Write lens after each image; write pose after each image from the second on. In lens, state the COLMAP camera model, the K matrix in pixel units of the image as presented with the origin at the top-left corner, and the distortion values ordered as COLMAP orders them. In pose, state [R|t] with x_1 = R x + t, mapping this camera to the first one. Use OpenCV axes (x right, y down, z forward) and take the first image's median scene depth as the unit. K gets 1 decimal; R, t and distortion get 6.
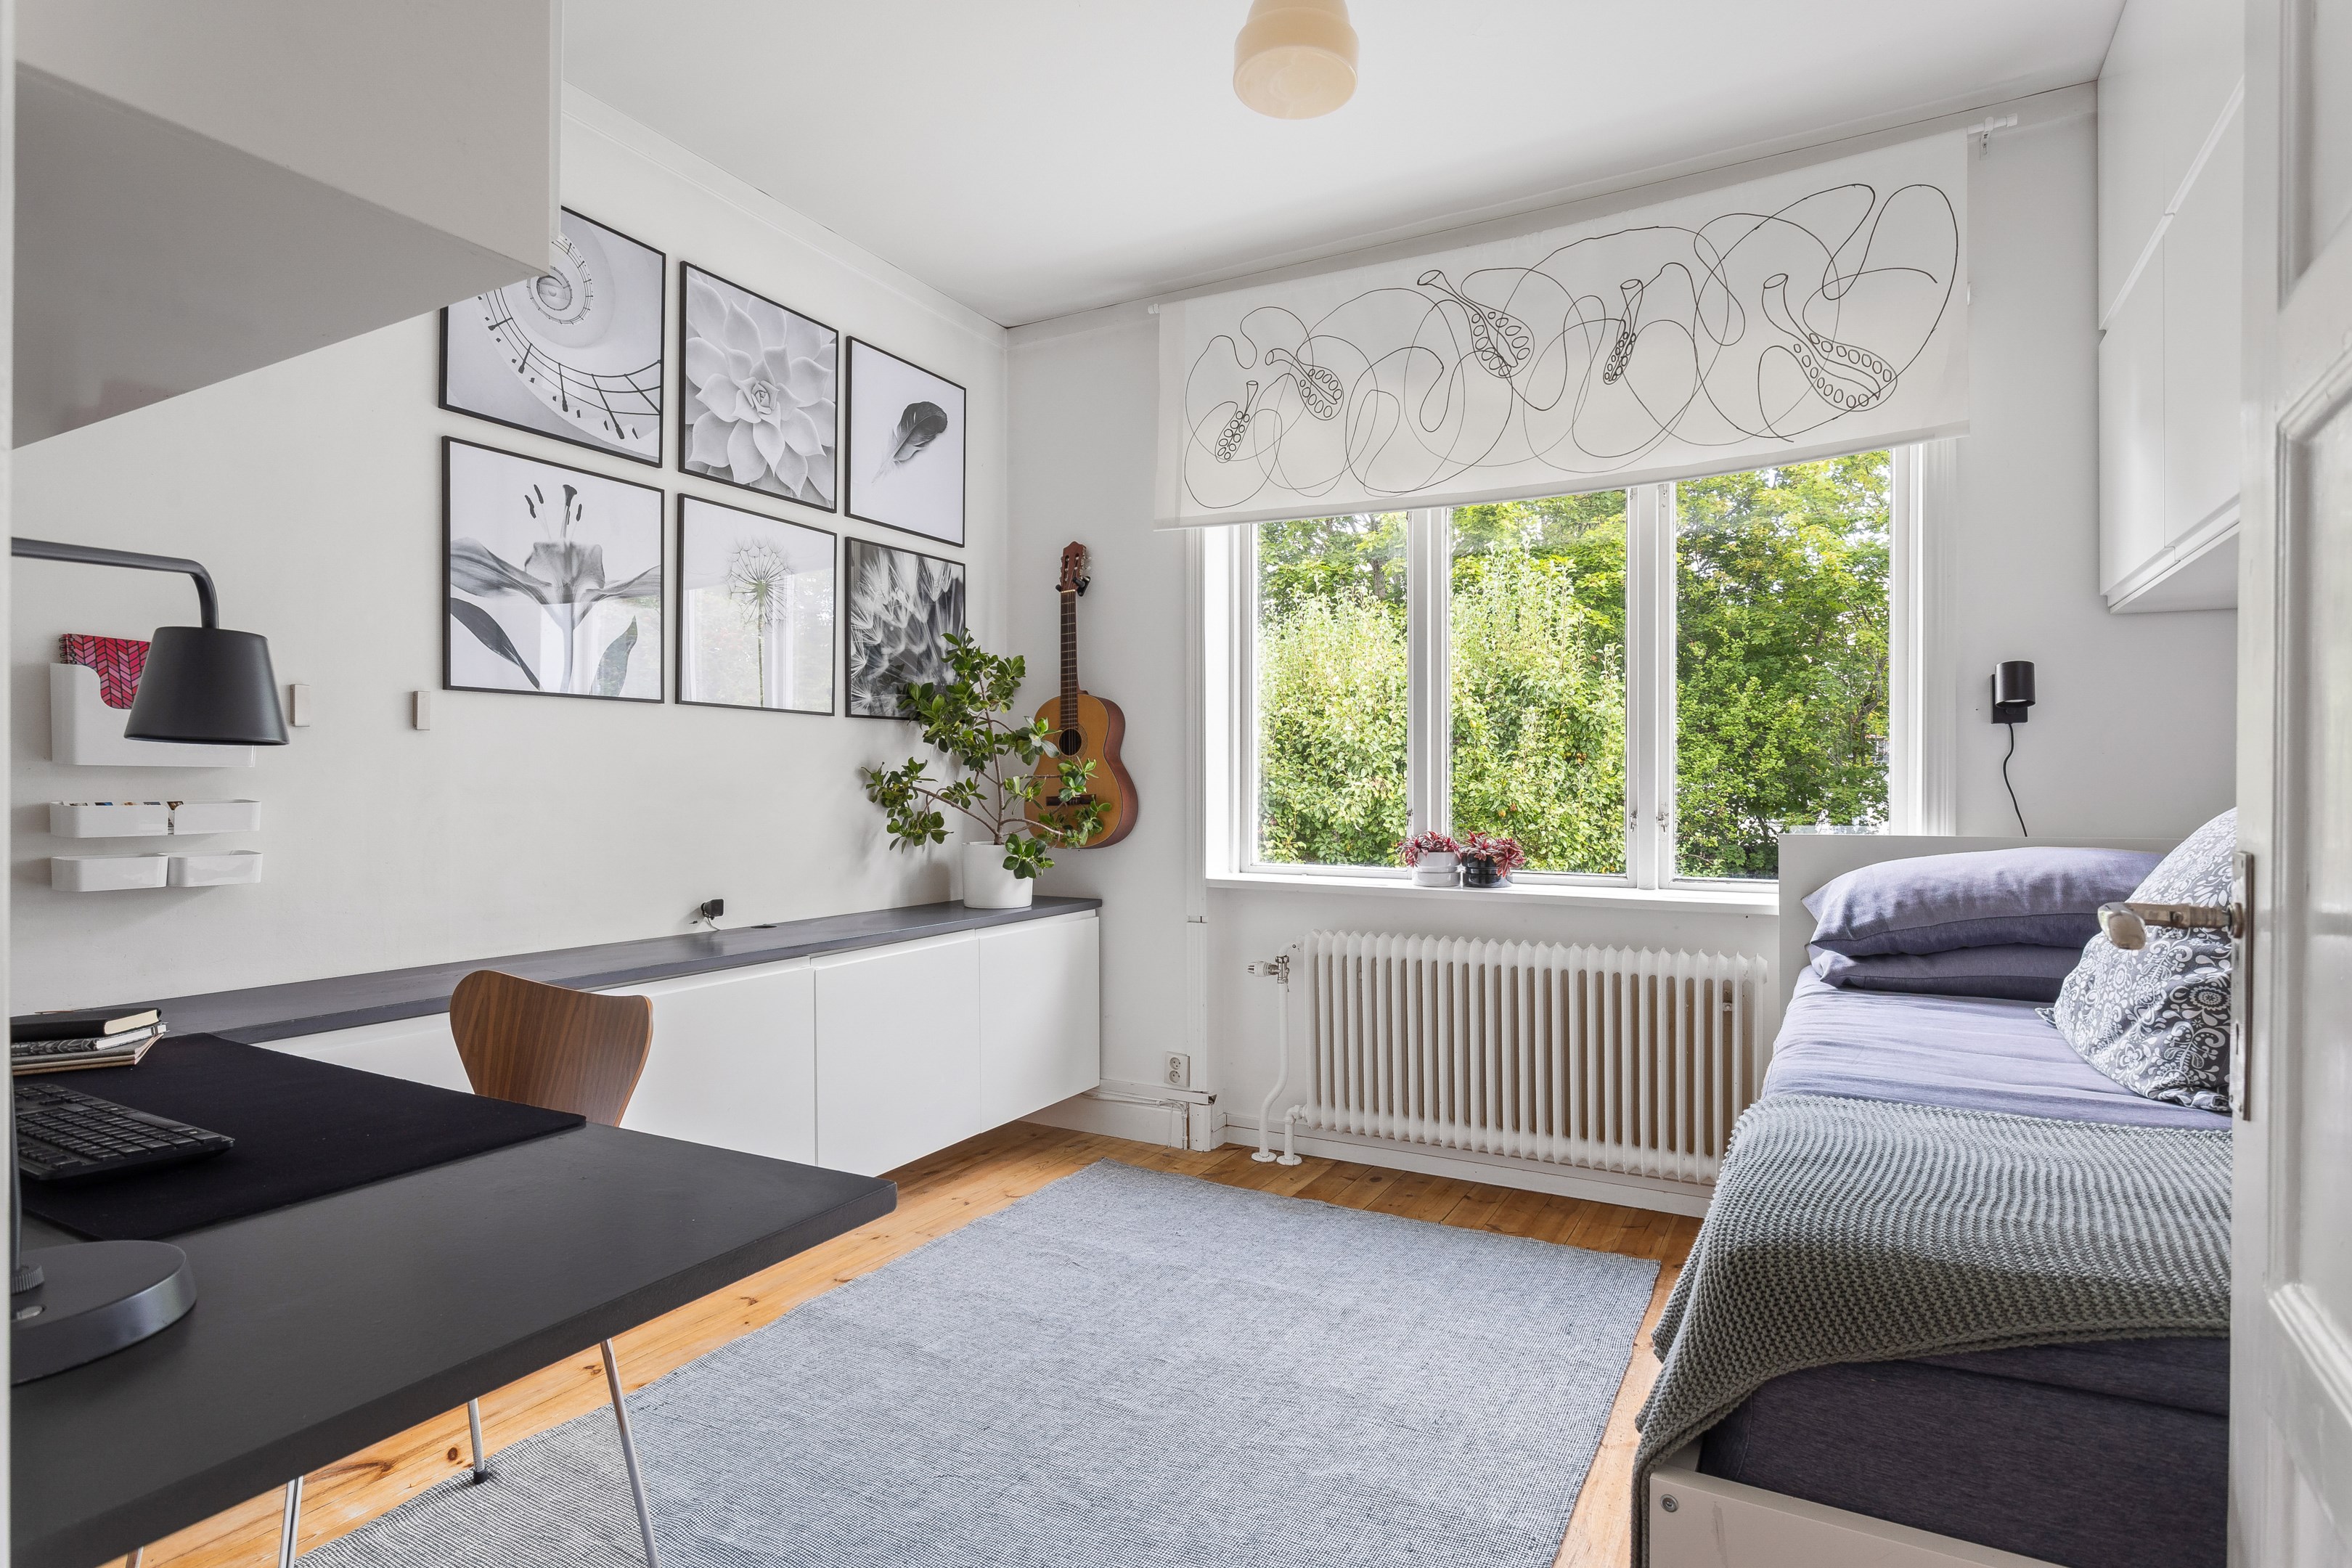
lens RADIAL K [[1183.2, 0, 1177.9], [0, 1183.2, 791.6], [0, 0, 1]] dist [-0.011406, 0.003937]
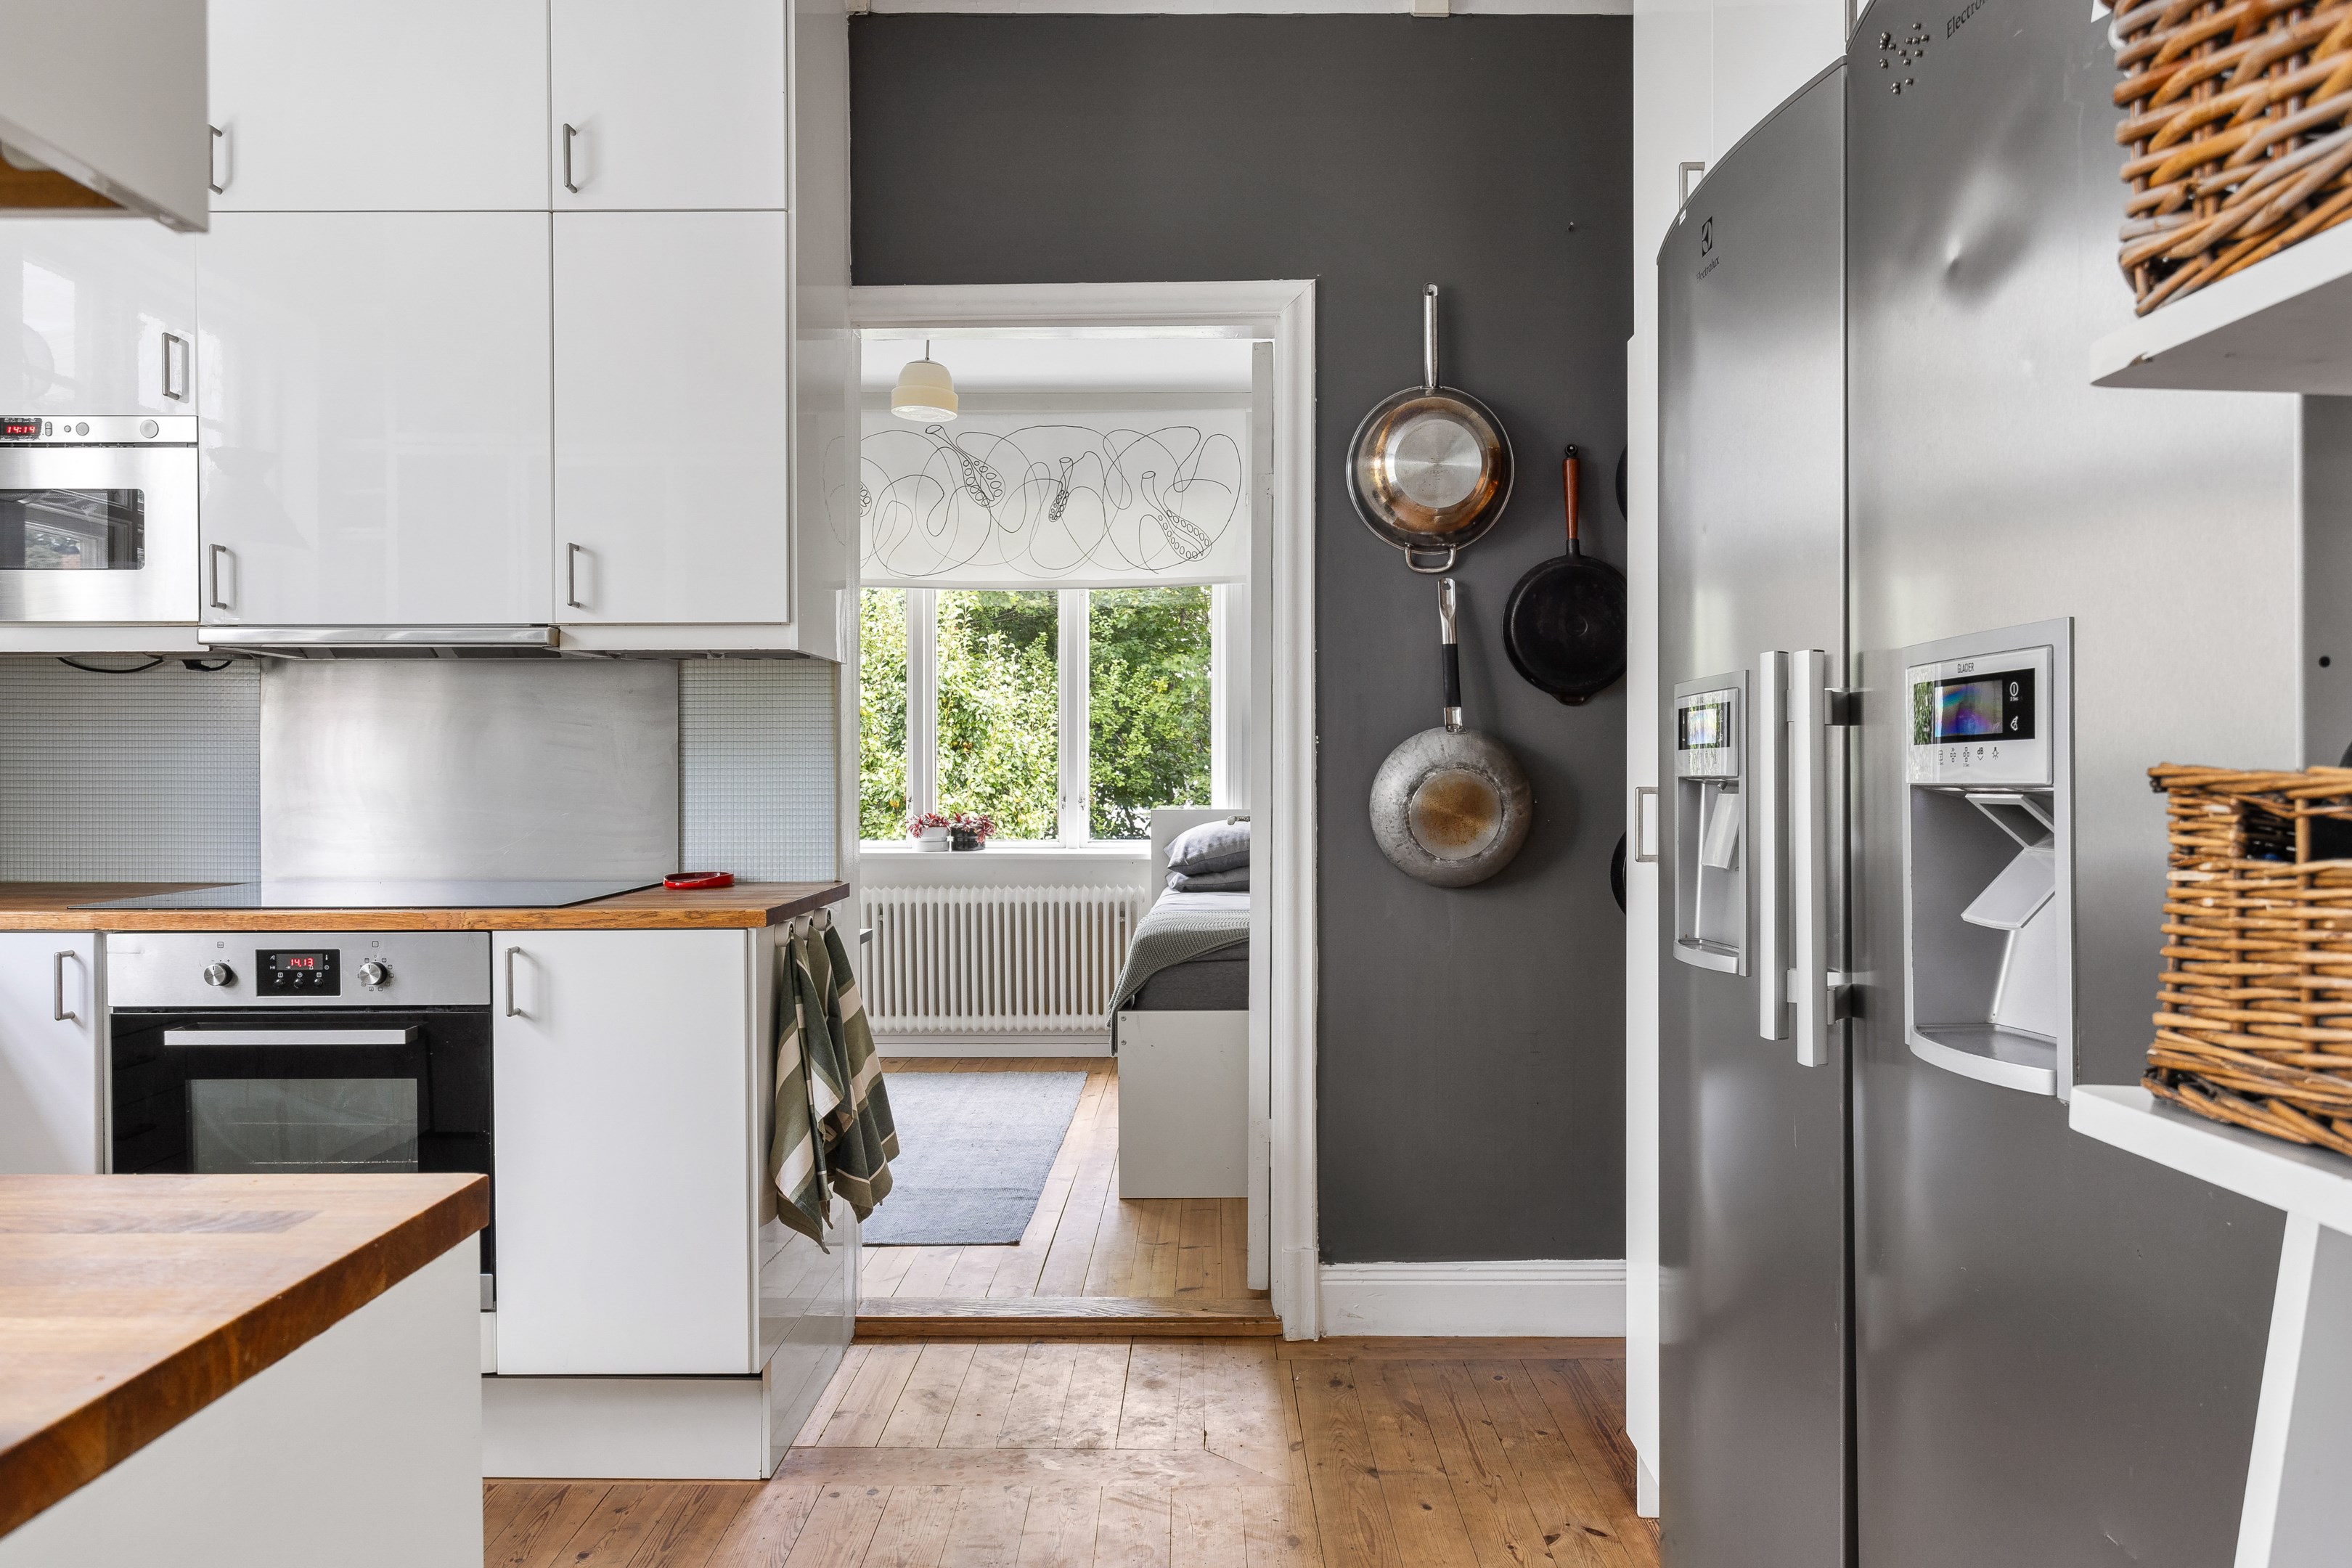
lens RADIAL K [[1649.4, 0, 1202.0], [0, 1649.4, 784.9], [0, 0, 1]] dist [0.003363, 0.005031]
pose [[0.874192, -0.004776, 0.485558, -0.469322], [0.002839, 0.999985, 0.004724, -0.008328], [-0.485573, -0.002751, 0.874192, -0.900414]]
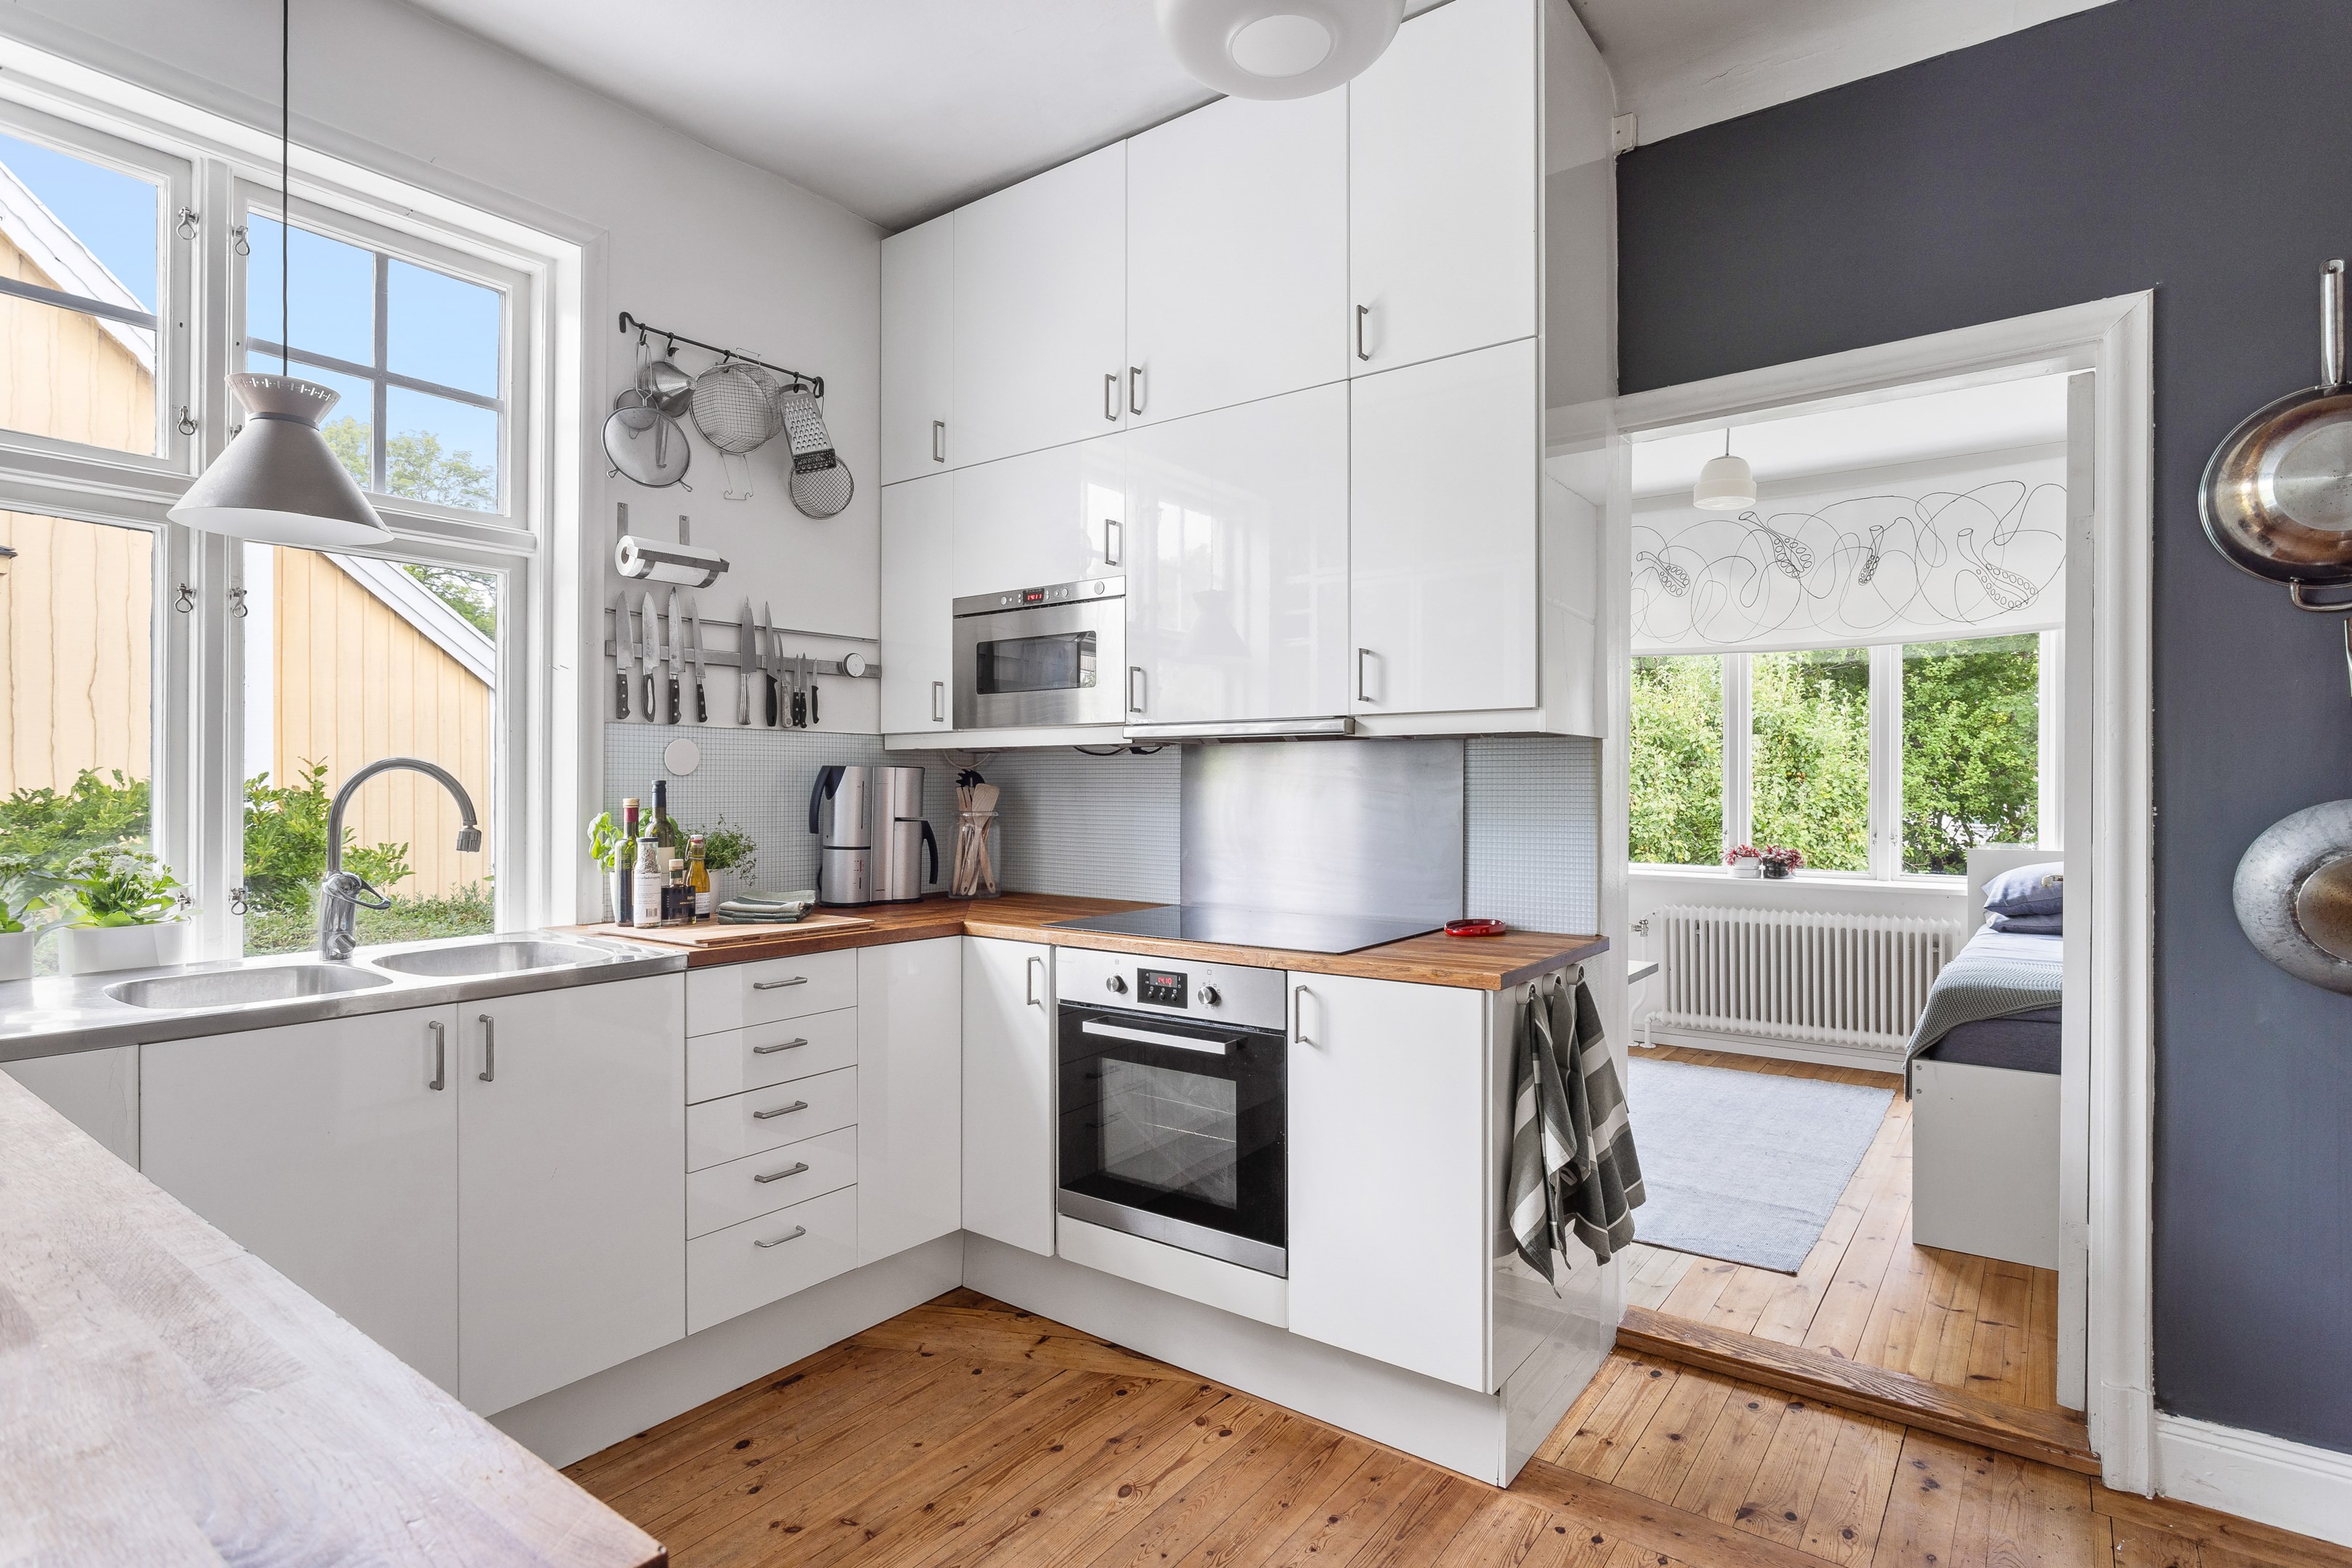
lens RADIAL K [[1183.2, 0, 1191.9], [0, 1183.2, 786.4], [0, 0, 1]] dist [-0.011406, 0.003937]
pose [[0.992342, 0.001610, -0.123509, -0.352774], [-0.002003, 0.999993, -0.003058, -0.041641], [0.123503, 0.003282, 0.992339, -0.743001]]
